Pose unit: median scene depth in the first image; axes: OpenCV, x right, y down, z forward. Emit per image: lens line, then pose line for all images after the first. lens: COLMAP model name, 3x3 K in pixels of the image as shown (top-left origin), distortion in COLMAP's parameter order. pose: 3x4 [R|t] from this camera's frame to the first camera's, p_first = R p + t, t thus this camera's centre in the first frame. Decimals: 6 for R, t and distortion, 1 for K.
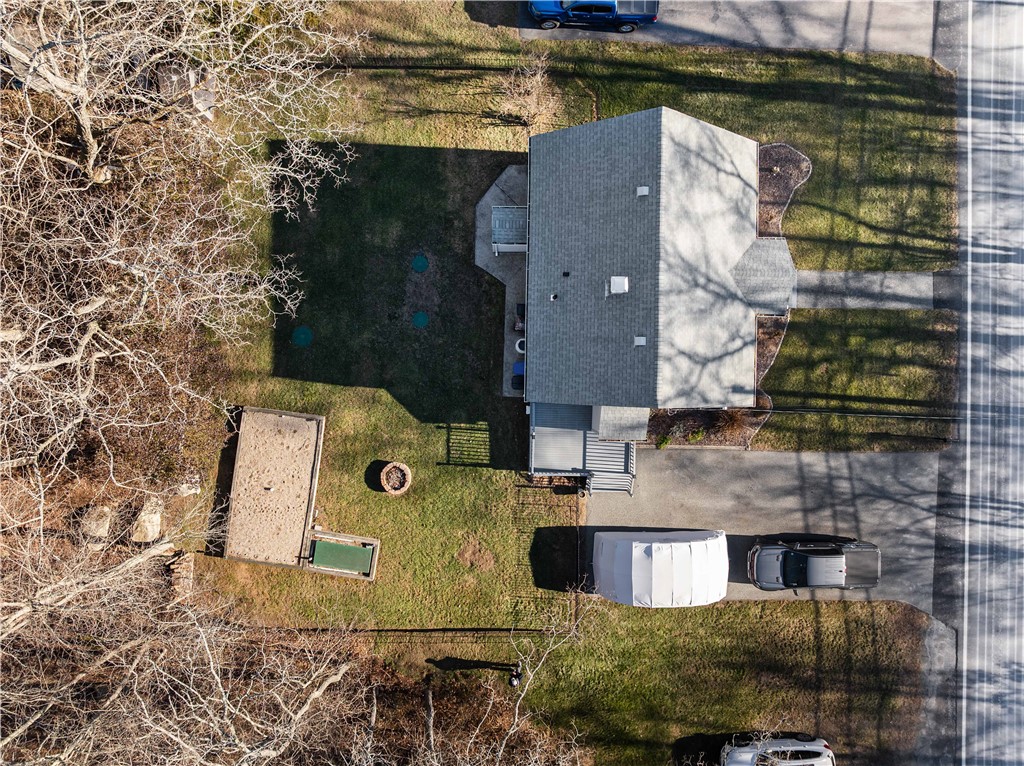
lens RADIAL K [[714.1, 0, 512.4], [0, 714.1, 382.2], [0, 0, 1]] dist [-0.006936, 0.000123]
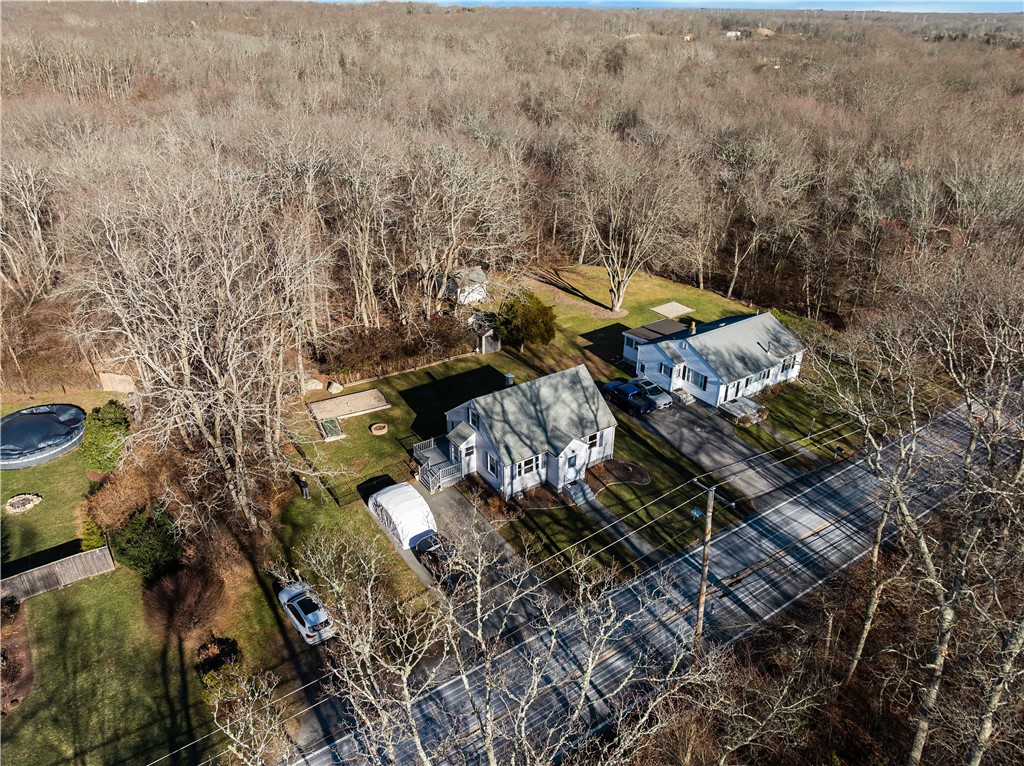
lens RADIAL K [[714.1, 0, 511.6], [0, 714.1, 383.1], [0, 0, 1]] dist [-0.006936, 0.000123]
pose [[0.565893, 0.357243, -0.743063, 1.472784], [-0.824336, 0.261925, -0.501862, 0.799166], [0.015340, 0.896534, 0.442710, 0.015003]]
